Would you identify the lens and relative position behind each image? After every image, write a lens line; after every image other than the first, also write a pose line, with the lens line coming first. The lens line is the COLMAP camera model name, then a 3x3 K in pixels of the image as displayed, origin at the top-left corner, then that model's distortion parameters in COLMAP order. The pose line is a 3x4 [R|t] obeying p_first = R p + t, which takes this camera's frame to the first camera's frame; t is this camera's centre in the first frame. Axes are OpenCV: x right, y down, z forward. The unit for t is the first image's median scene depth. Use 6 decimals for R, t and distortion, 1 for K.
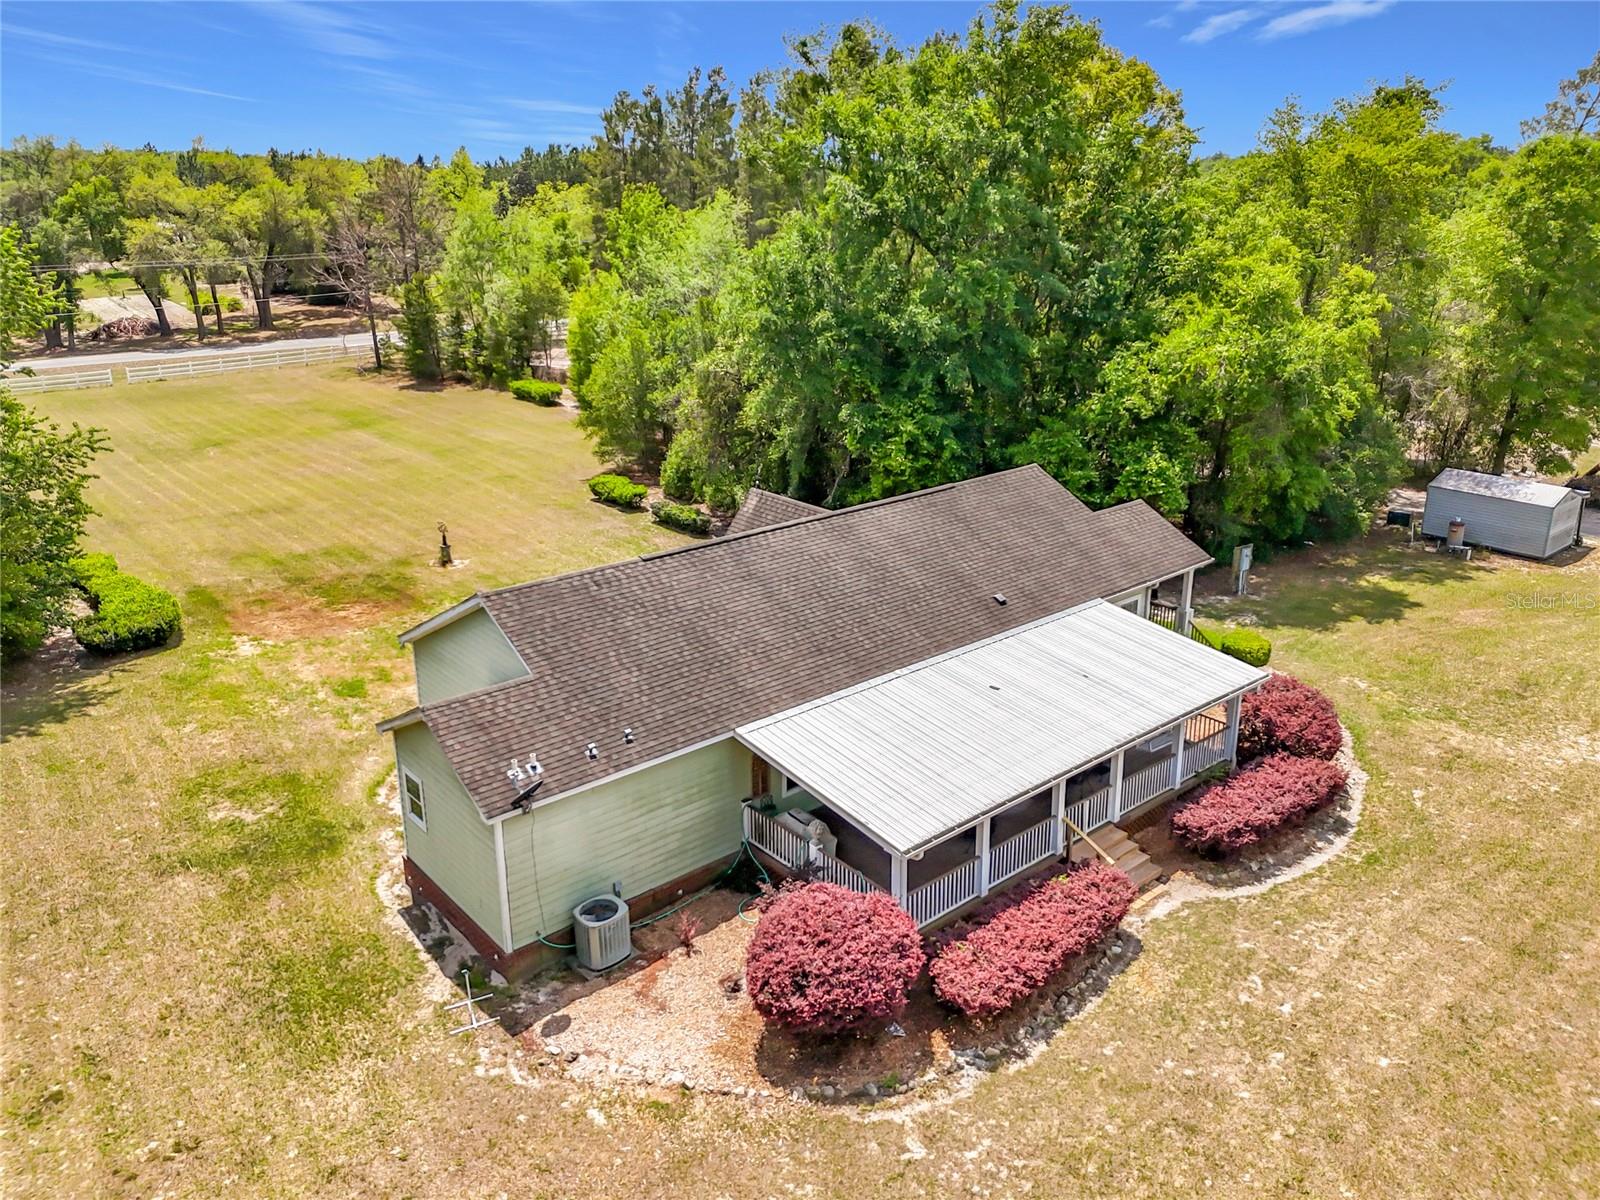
lens RADIAL K [[1199.3, 0, 824.3], [0, 1199.3, 563.5], [0, 0, 1]] dist [0.050430, -0.048868]
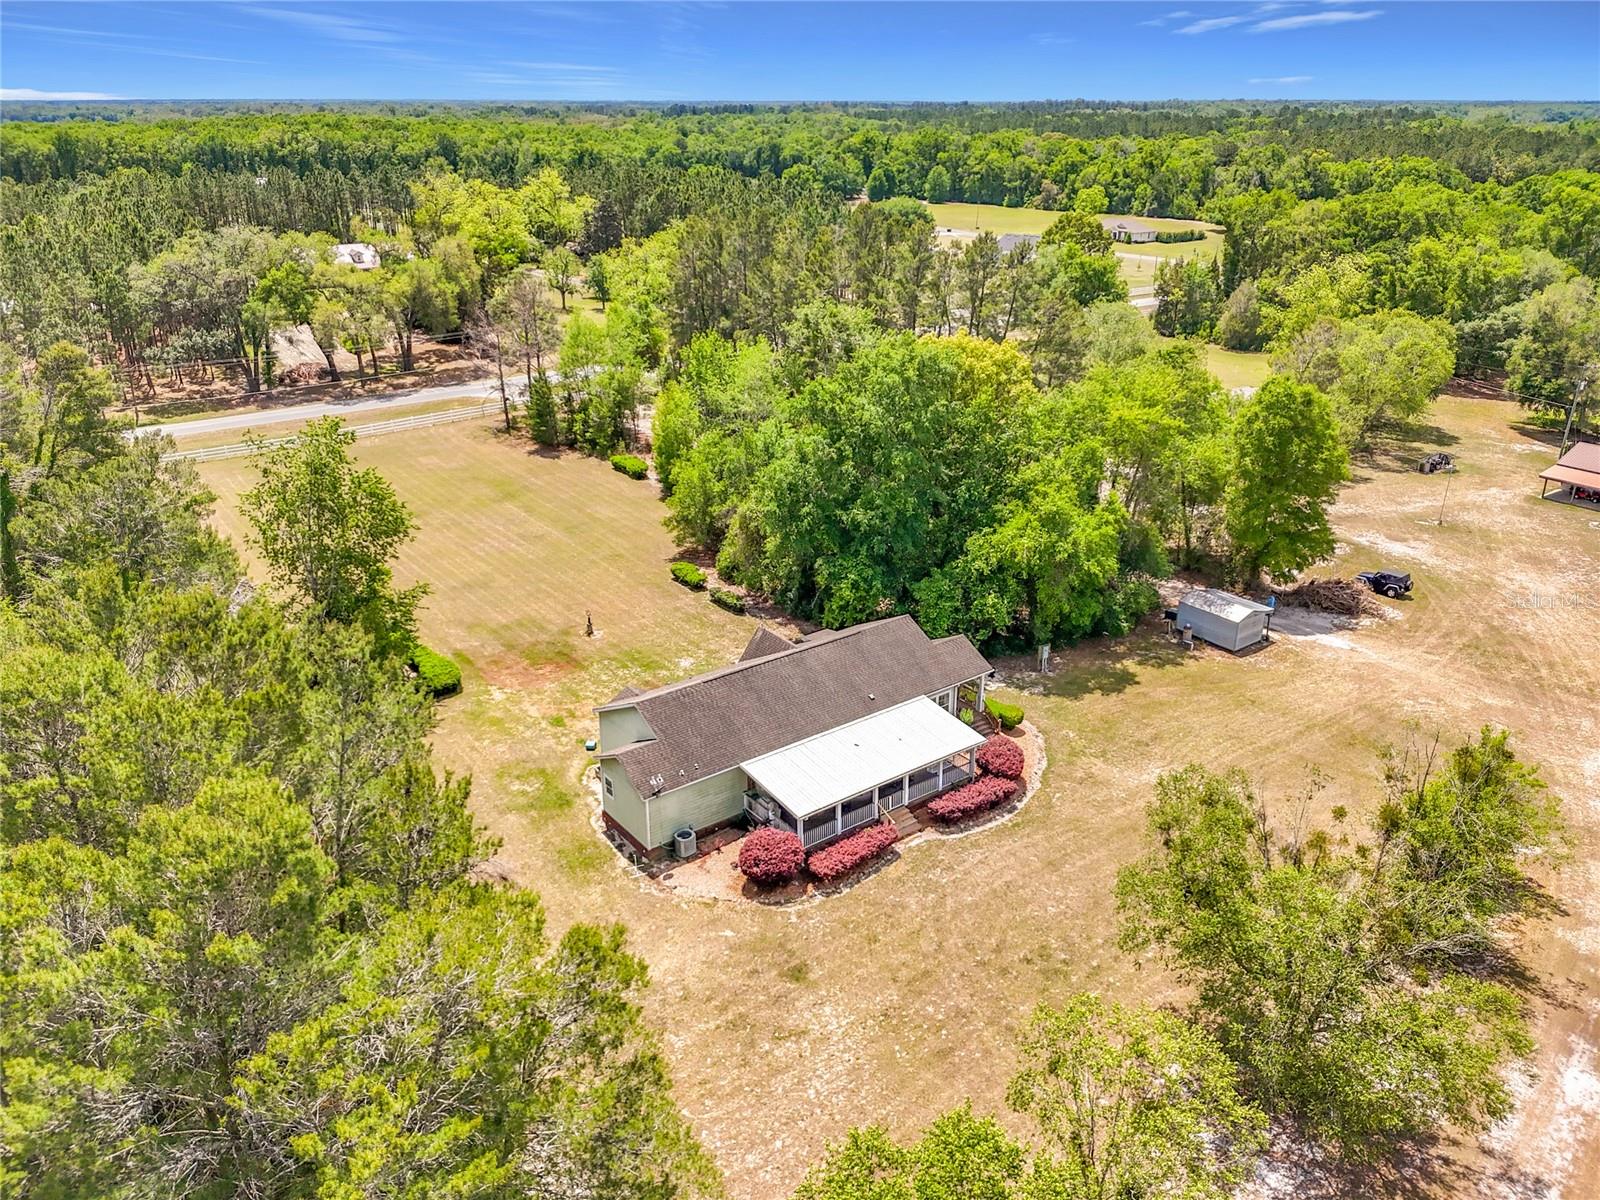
lens RADIAL K [[1214.3, 0, 821.7], [0, 1214.3, 598.8], [0, 0, 1]] dist [0.060521, -0.084347]
pose [[0.998268, 0.025494, -0.053024, 0.178308], [-0.021124, 0.996458, 0.081392, -0.333832], [0.054911, -0.080131, 0.995271, -1.181877]]
